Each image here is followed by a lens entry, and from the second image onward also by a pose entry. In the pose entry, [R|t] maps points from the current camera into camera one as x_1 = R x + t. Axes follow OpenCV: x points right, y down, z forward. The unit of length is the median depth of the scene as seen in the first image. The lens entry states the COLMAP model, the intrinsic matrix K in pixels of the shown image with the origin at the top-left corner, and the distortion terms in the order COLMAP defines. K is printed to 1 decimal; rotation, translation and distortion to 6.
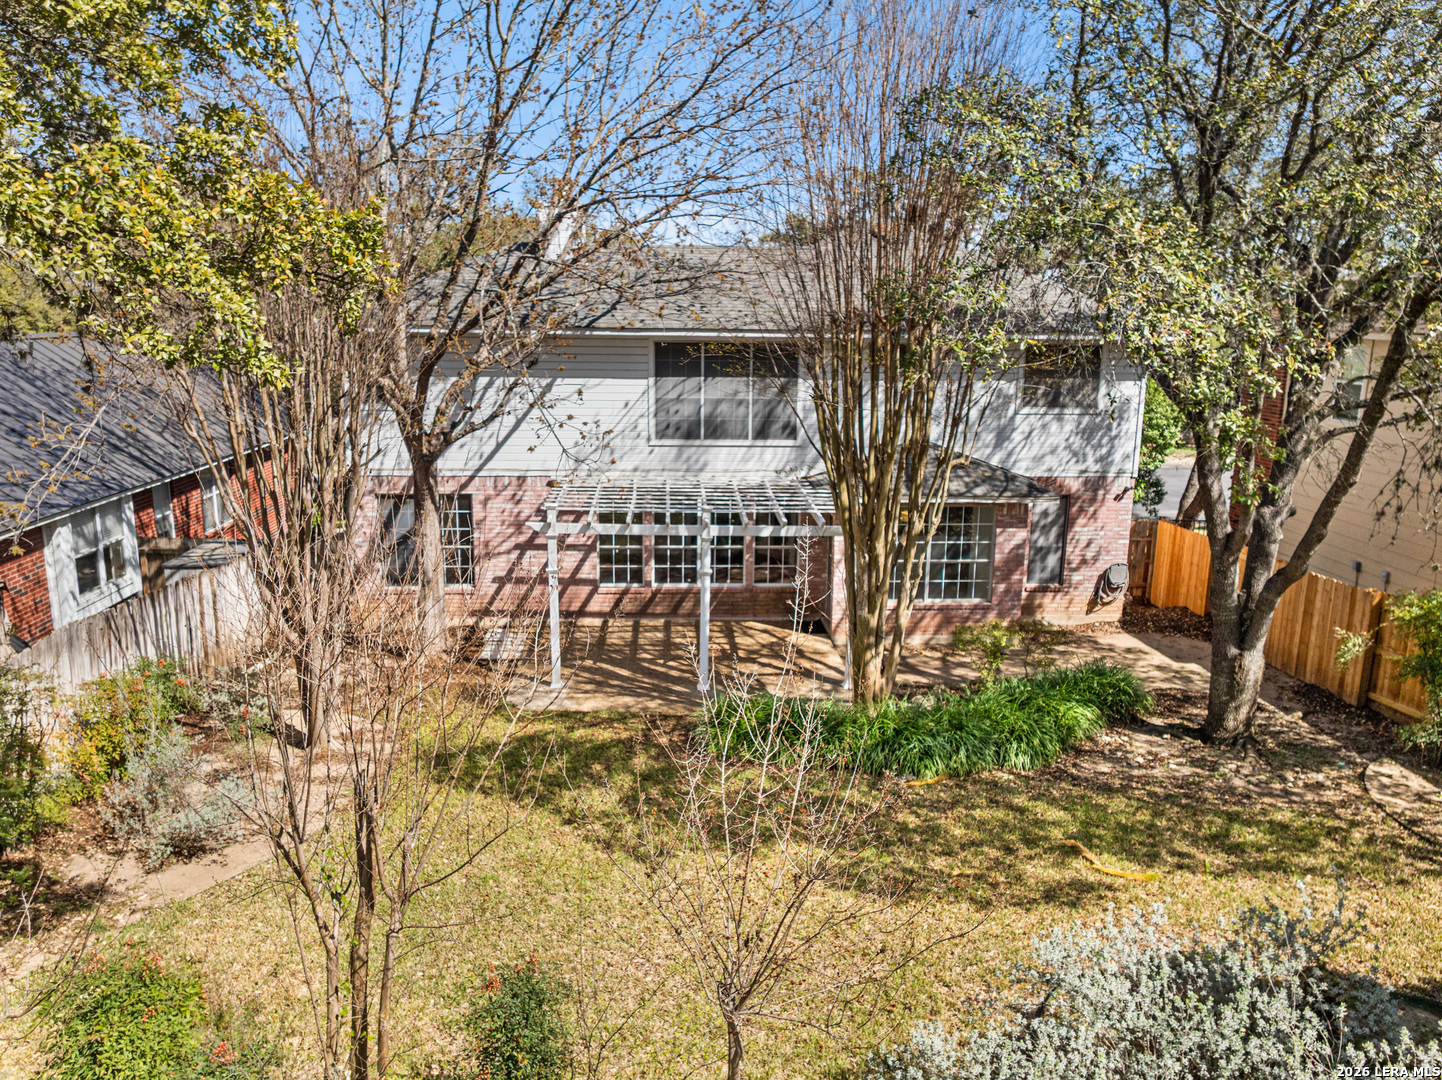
lens RADIAL K [[1025.5, 0, 721.0], [0, 1025.5, 540.0], [0, 0, 1]] dist [-0.045492, 0.000741]
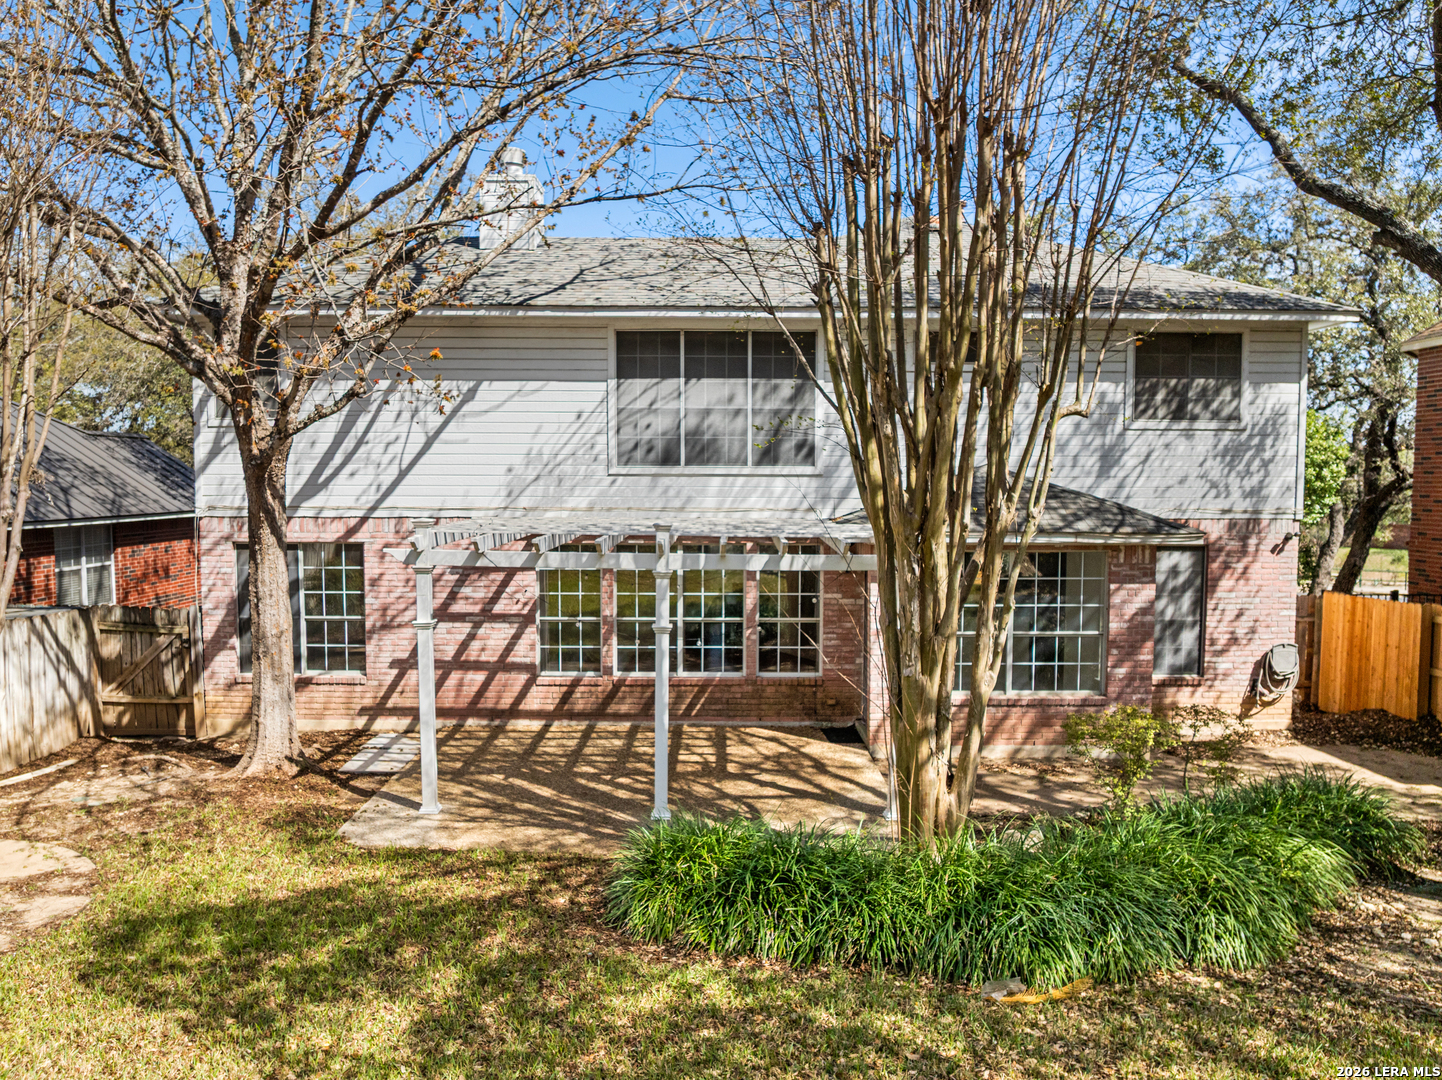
lens RADIAL K [[1025.5, 0, 721.0], [0, 1025.5, 540.0], [0, 0, 1]] dist [-0.045492, 0.000741]
pose [[0.998701, -0.004505, -0.050763, 0.045406], [-0.003001, 0.989158, -0.146826, 0.060016], [0.050874, 0.146788, 0.987859, 0.312370]]
